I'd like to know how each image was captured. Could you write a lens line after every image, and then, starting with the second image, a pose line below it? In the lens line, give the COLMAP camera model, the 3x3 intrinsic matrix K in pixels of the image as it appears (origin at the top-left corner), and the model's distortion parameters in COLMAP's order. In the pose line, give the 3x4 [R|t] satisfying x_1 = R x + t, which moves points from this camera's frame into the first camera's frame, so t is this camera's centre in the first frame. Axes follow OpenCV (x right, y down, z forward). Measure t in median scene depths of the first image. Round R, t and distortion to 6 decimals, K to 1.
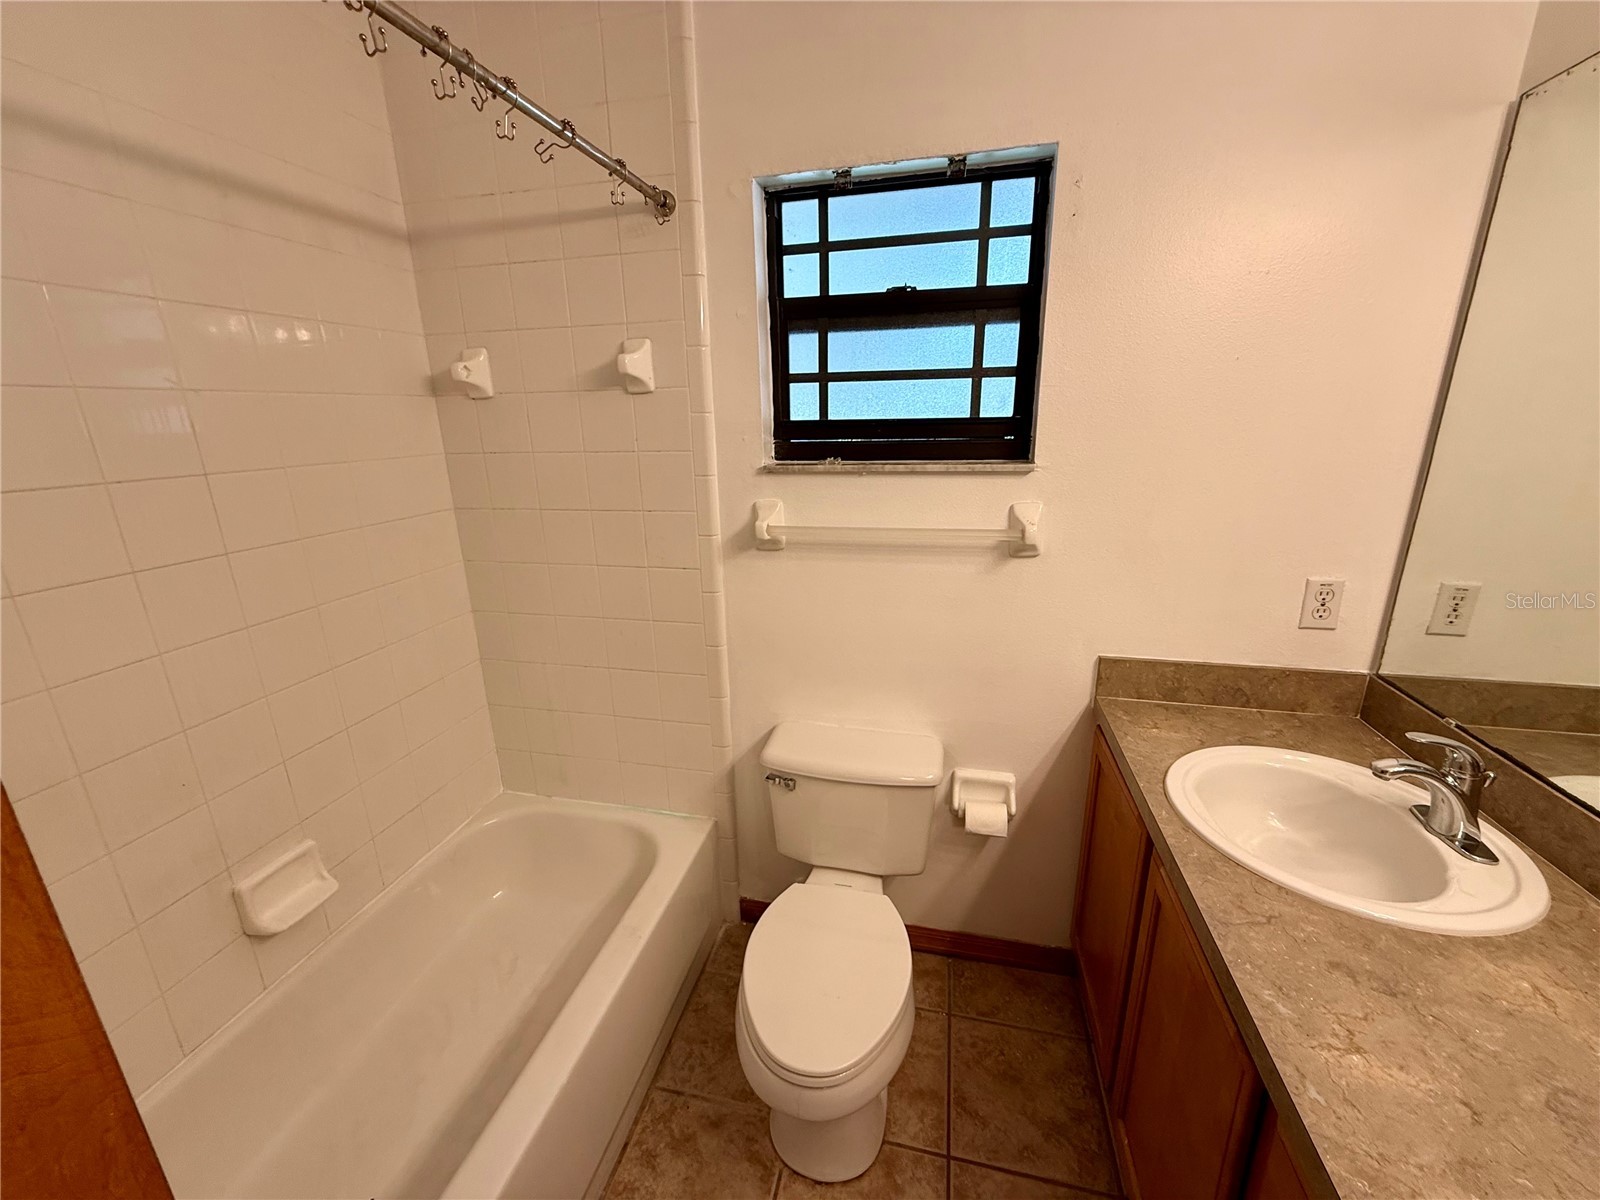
lens RADIAL K [[637.2, 0, 798.2], [0, 637.2, 598.0], [0, 0, 1]] dist [0.001523, 0.000120]
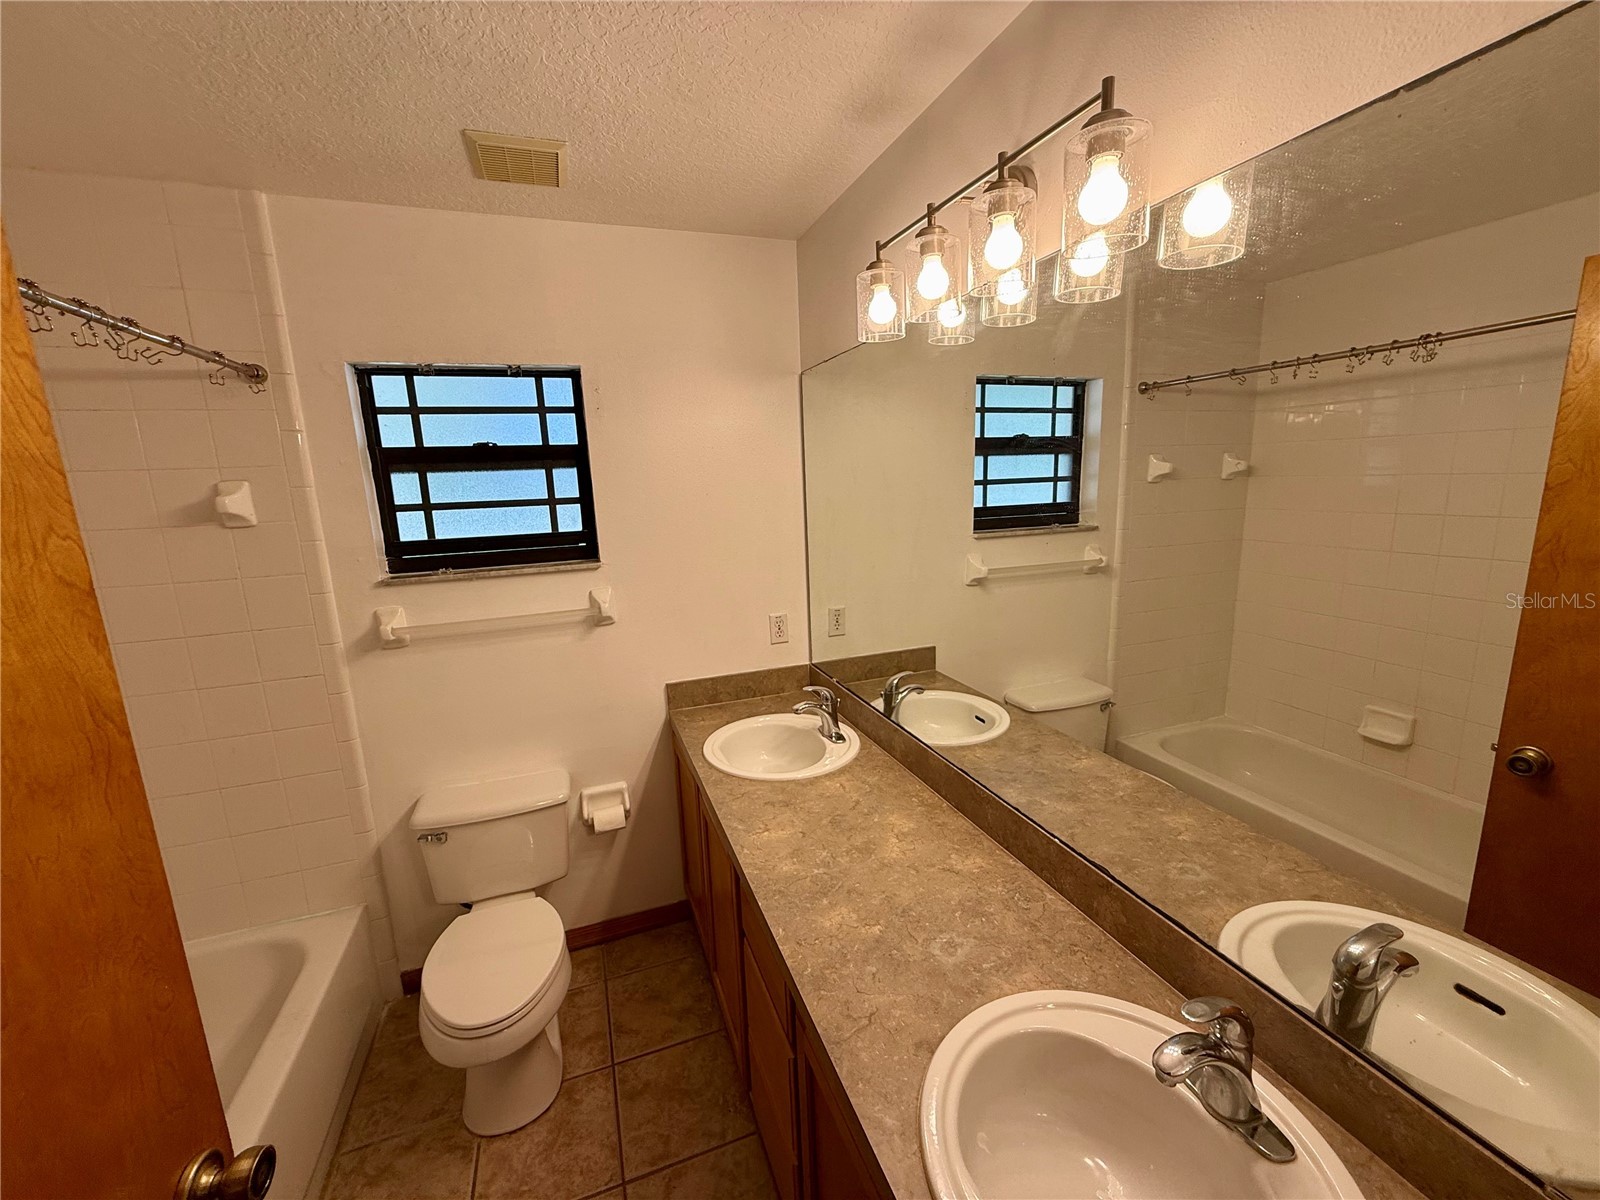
lens RADIAL K [[637.2, 0, 798.2], [0, 637.2, 598.0], [0, 0, 1]] dist [0.001523, 0.000120]
pose [[0.835458, -0.113521, 0.537702, -0.048625], [0.173429, 0.982896, -0.061955, 0.040326], [-0.521472, 0.145014, 0.840855, -0.447211]]
